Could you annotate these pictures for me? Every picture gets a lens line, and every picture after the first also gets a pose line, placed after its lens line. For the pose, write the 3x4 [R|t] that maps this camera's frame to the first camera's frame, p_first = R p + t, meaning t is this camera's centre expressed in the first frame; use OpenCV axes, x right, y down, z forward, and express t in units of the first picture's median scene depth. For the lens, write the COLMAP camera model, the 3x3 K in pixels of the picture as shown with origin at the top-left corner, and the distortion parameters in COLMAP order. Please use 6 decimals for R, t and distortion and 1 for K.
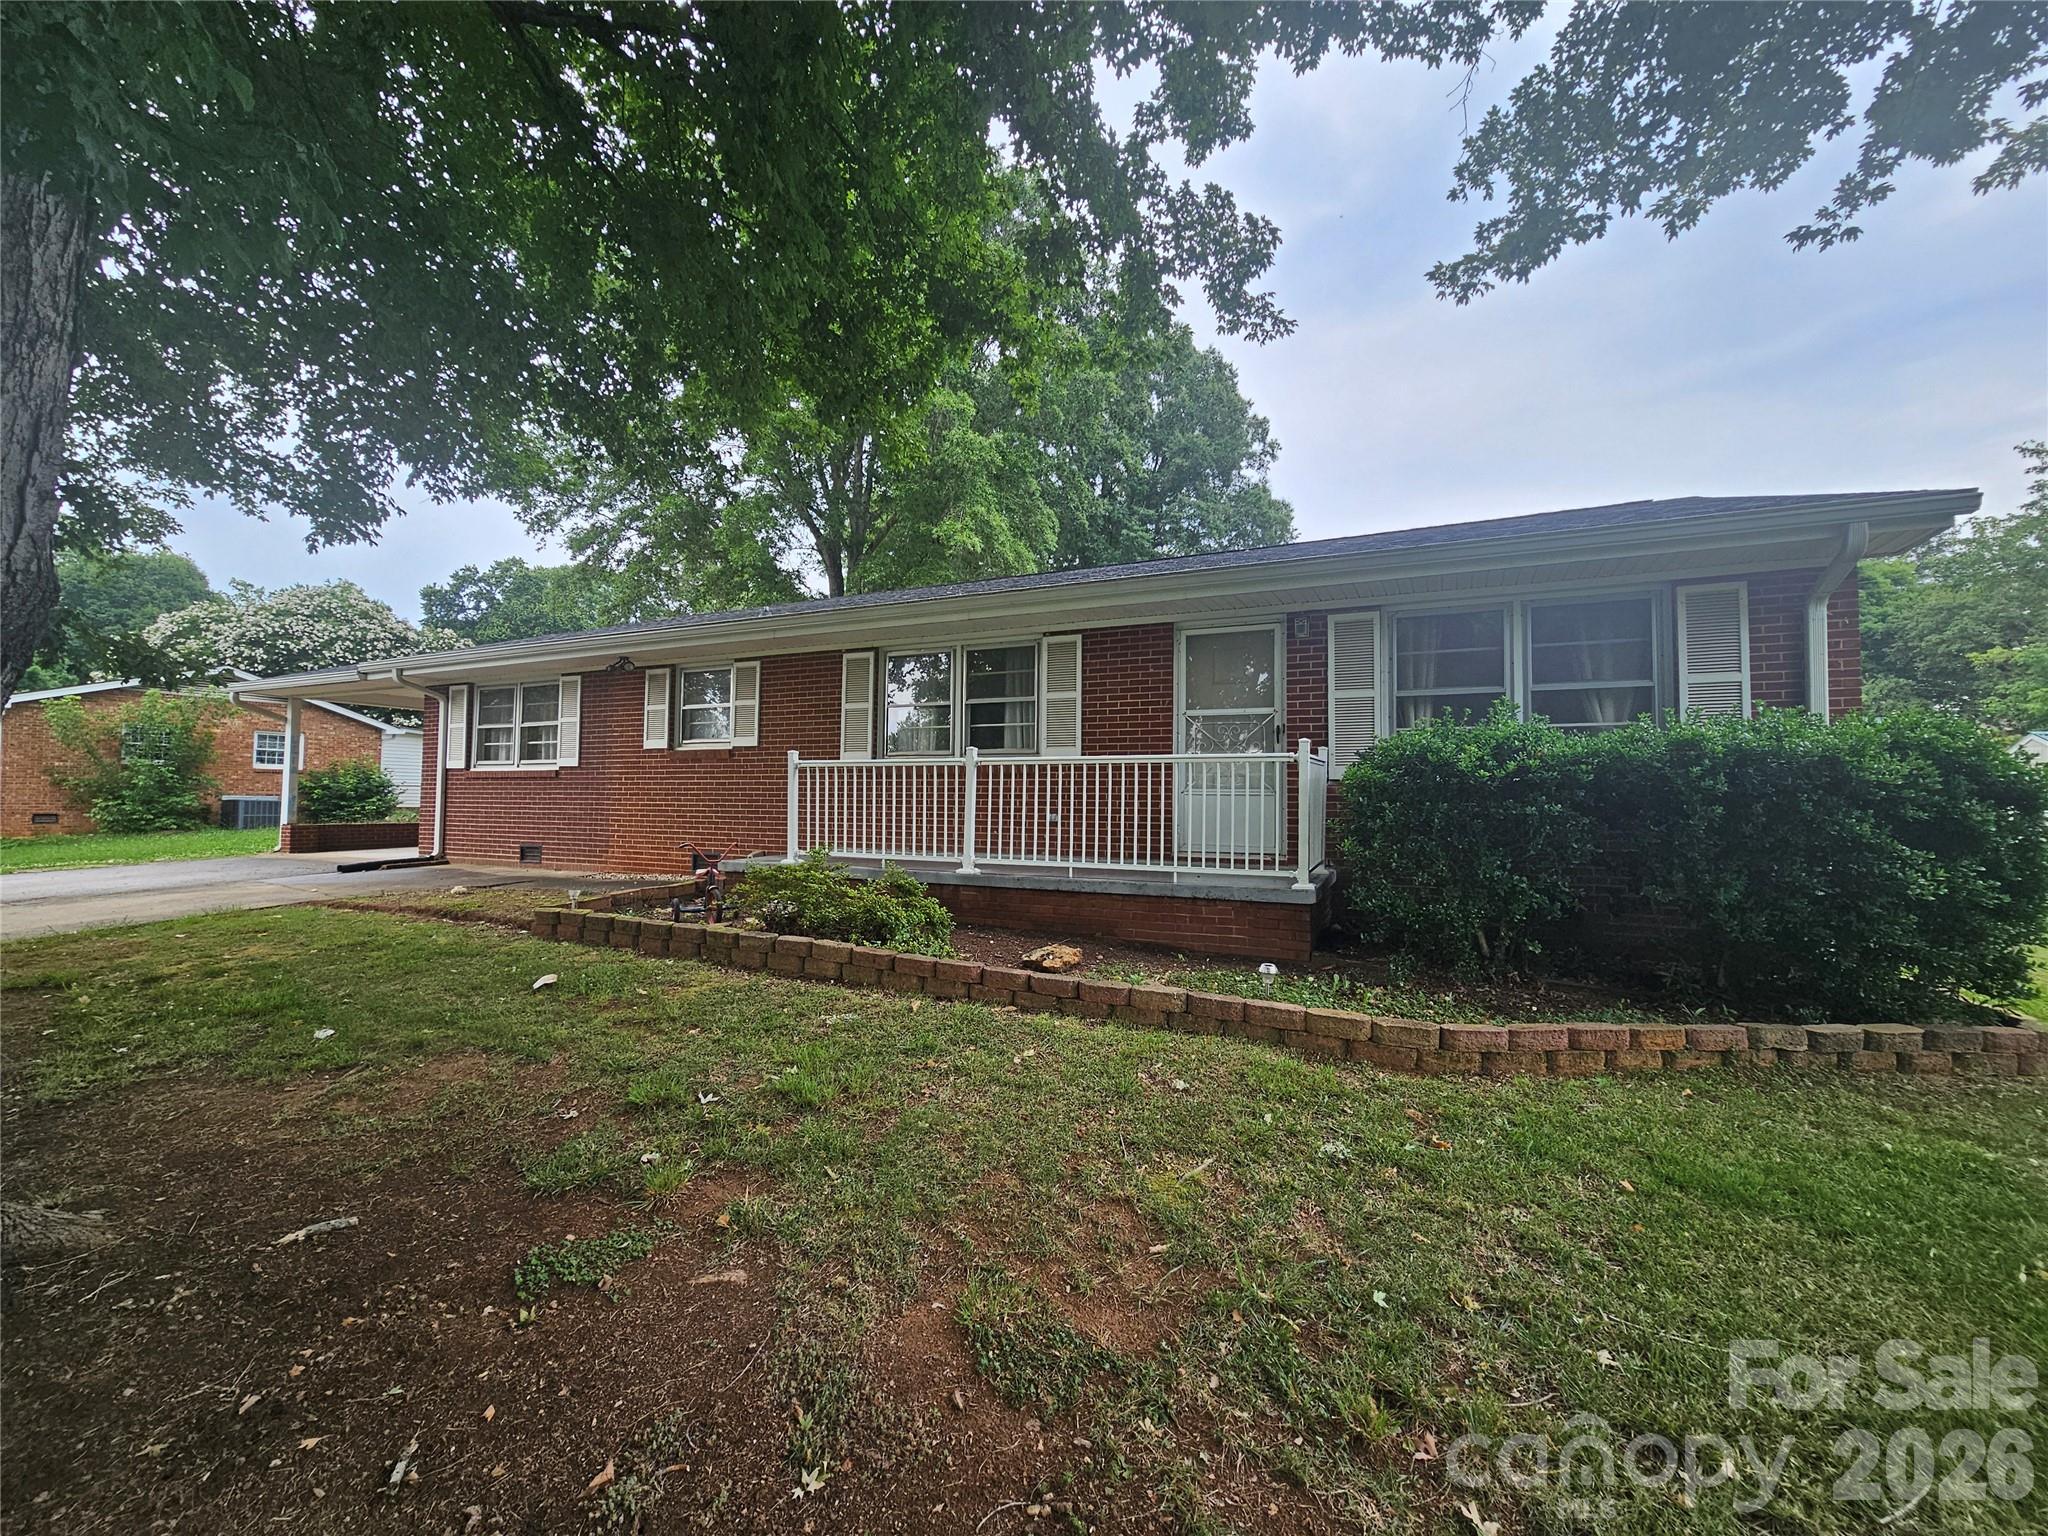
lens RADIAL K [[837.1, 0, 1036.3], [0, 837.1, 767.3], [0, 0, 1]] dist [-0.001346, 0.000054]
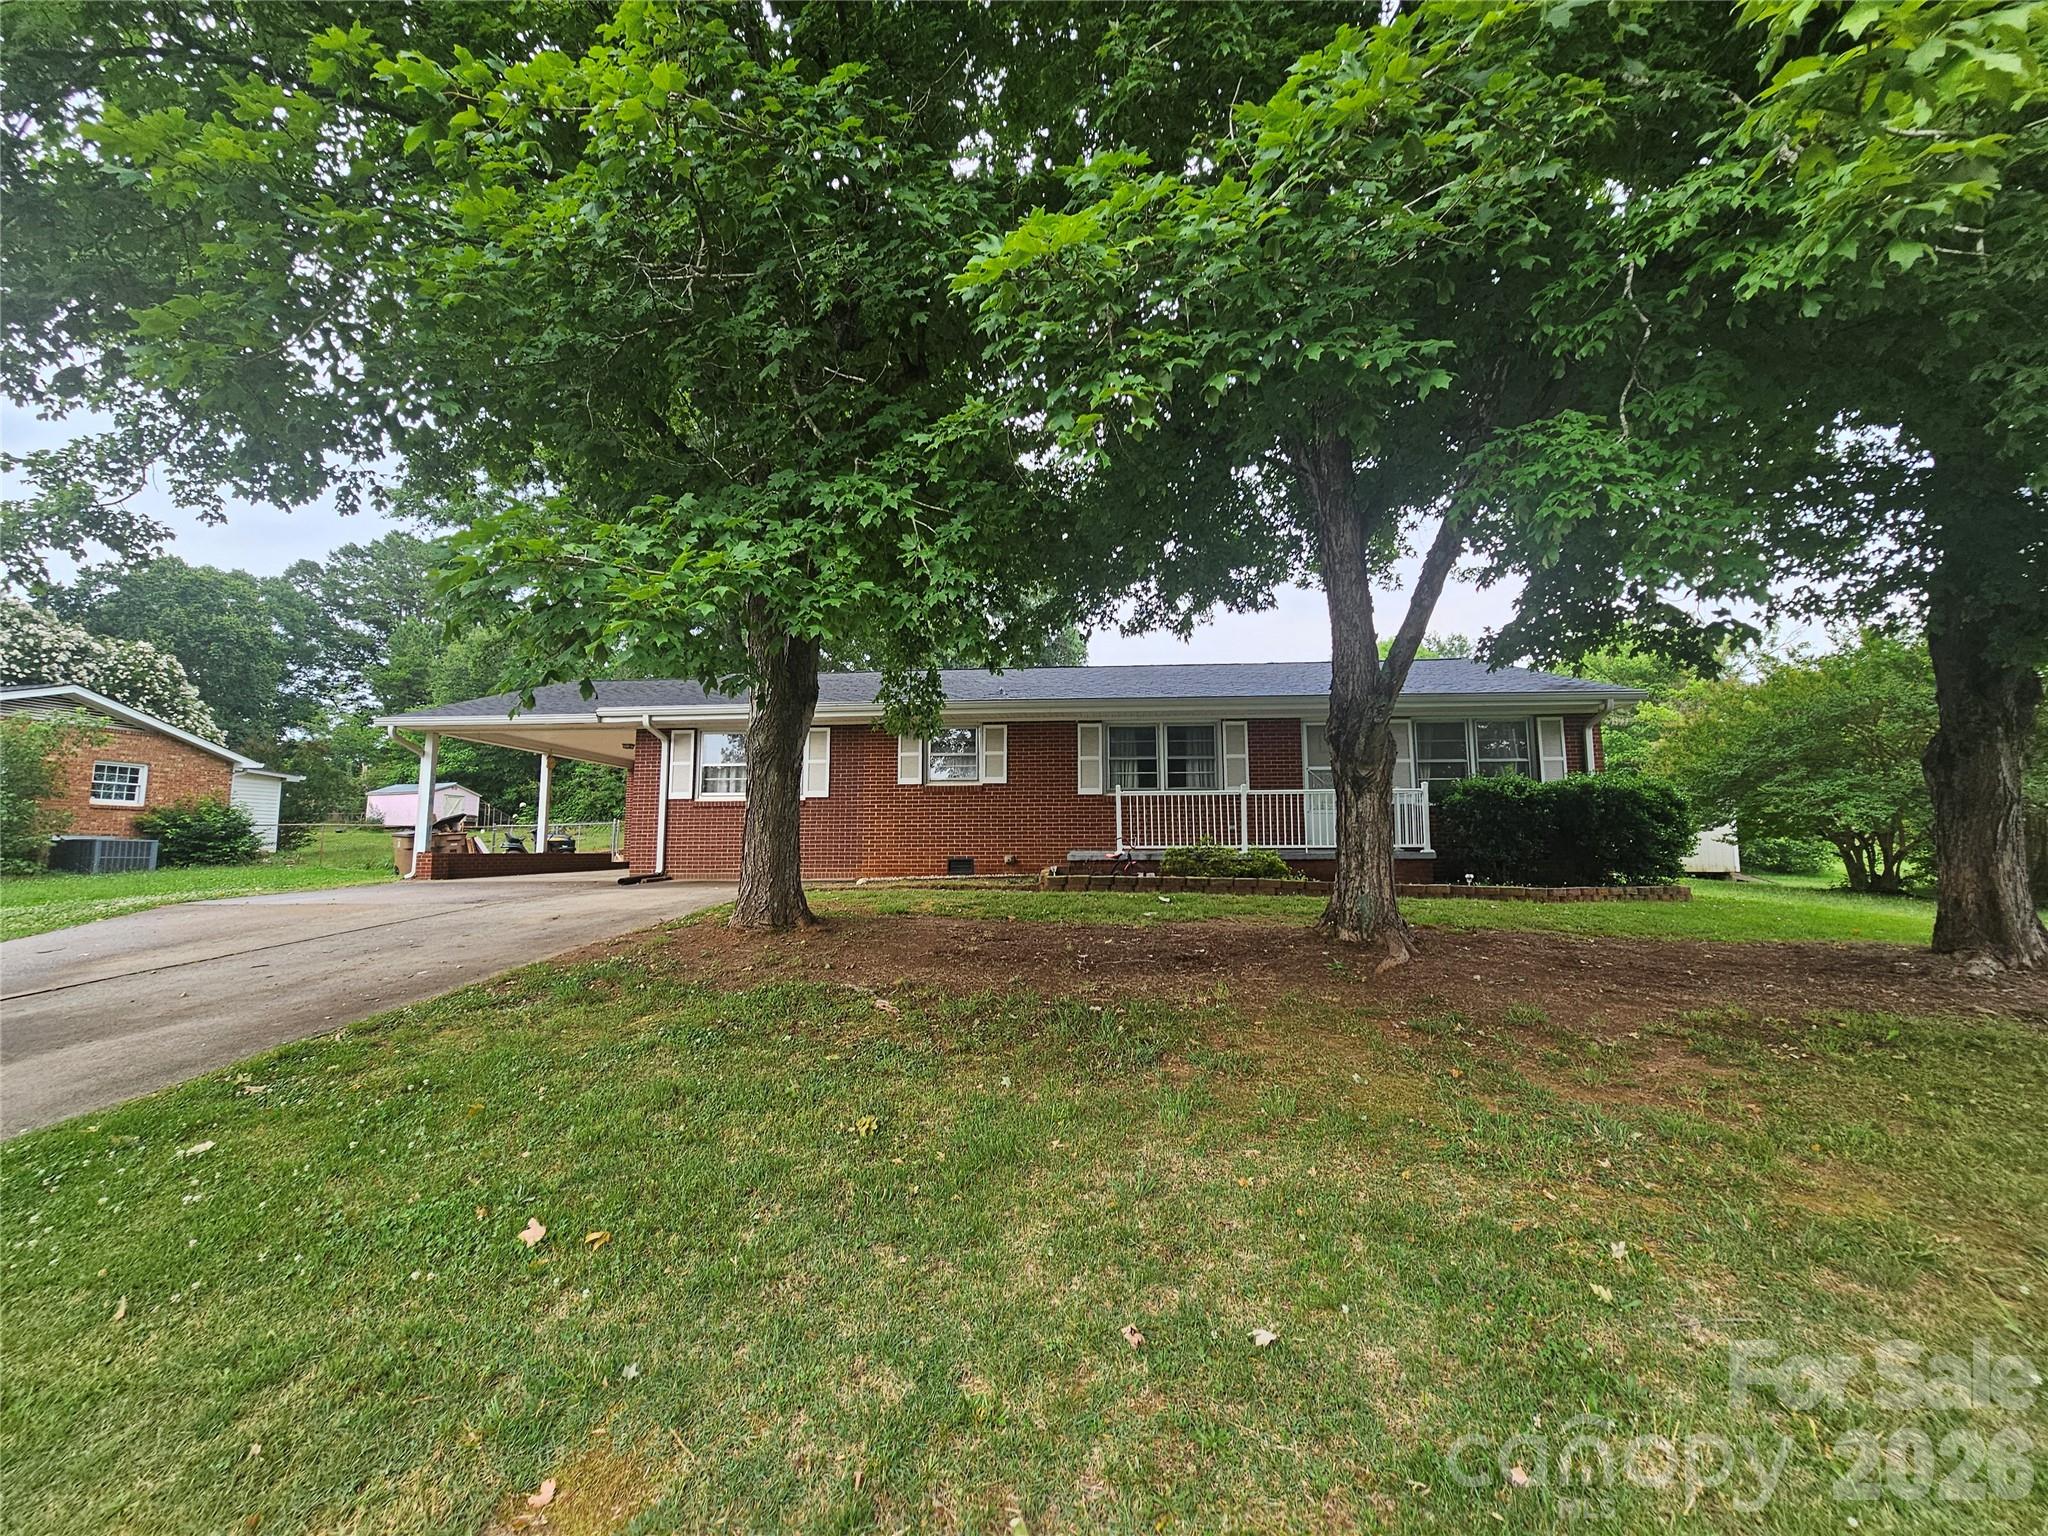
lens RADIAL K [[837.1, 0, 1006.7], [0, 837.1, 763.4], [0, 0, 1]] dist [-0.001346, 0.000054]
pose [[0.929940, 0.019856, 0.367174, -1.000304], [0.001383, 0.998345, -0.057489, 0.027697], [-0.367708, 0.053969, 0.928374, -0.410373]]
